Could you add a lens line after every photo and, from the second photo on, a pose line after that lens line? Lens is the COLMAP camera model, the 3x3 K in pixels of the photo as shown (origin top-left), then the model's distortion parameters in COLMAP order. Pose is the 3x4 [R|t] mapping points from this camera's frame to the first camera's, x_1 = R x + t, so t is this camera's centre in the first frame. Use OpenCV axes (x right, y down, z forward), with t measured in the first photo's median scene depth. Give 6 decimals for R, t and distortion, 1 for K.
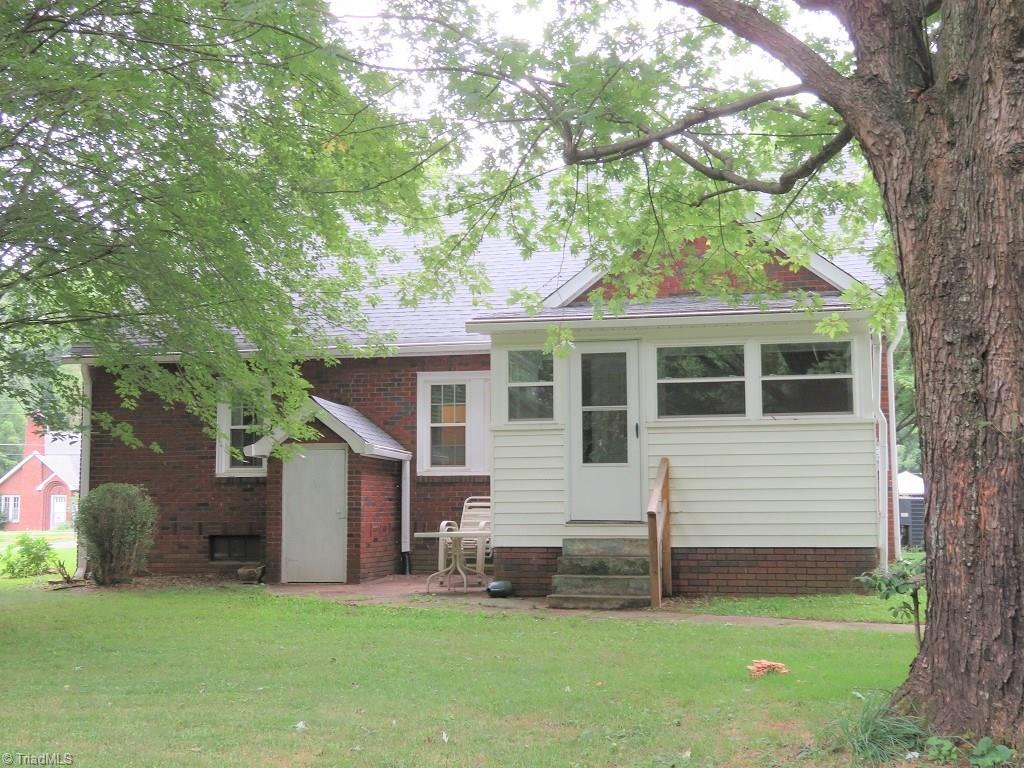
lens RADIAL K [[1187.7, 0, 512.1], [0, 1187.7, 379.4], [0, 0, 1]] dist [-0.016518, 0.000000]
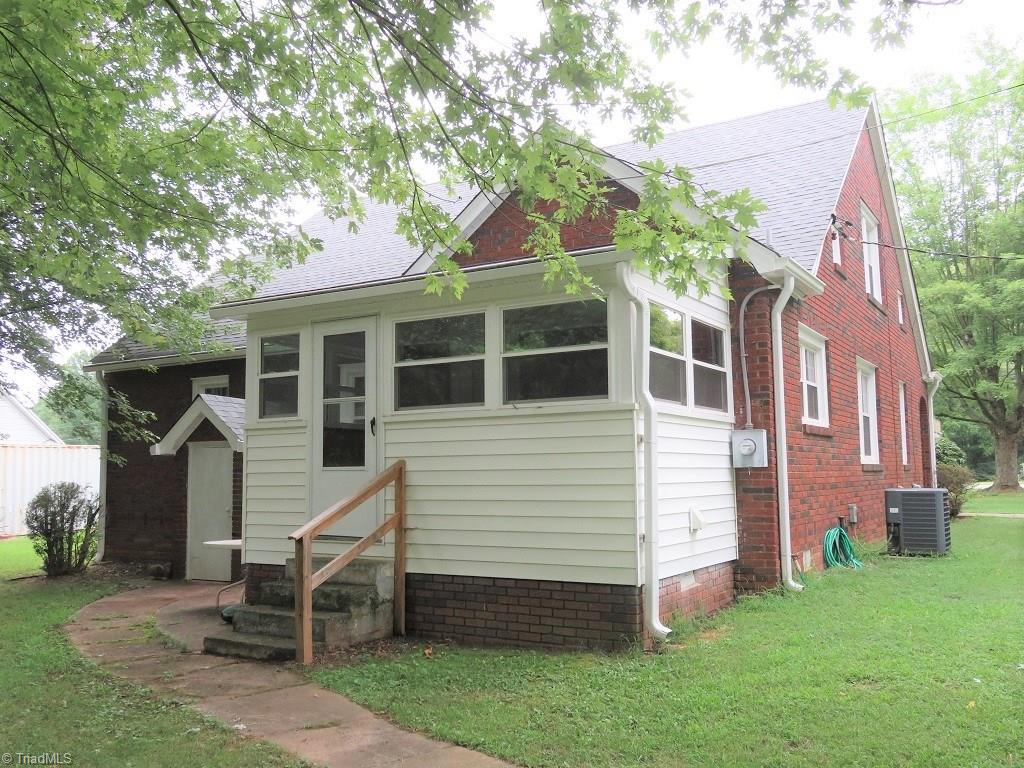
lens RADIAL K [[906.7, 0, 512.0], [0, 906.7, 391.5], [0, 0, 1]] dist [-0.011262, -0.001428]
pose [[0.945036, -0.037374, -0.324823, 0.398395], [0.045223, 0.998838, 0.016645, 0.013242], [0.323824, -0.030420, 0.945628, 0.447226]]
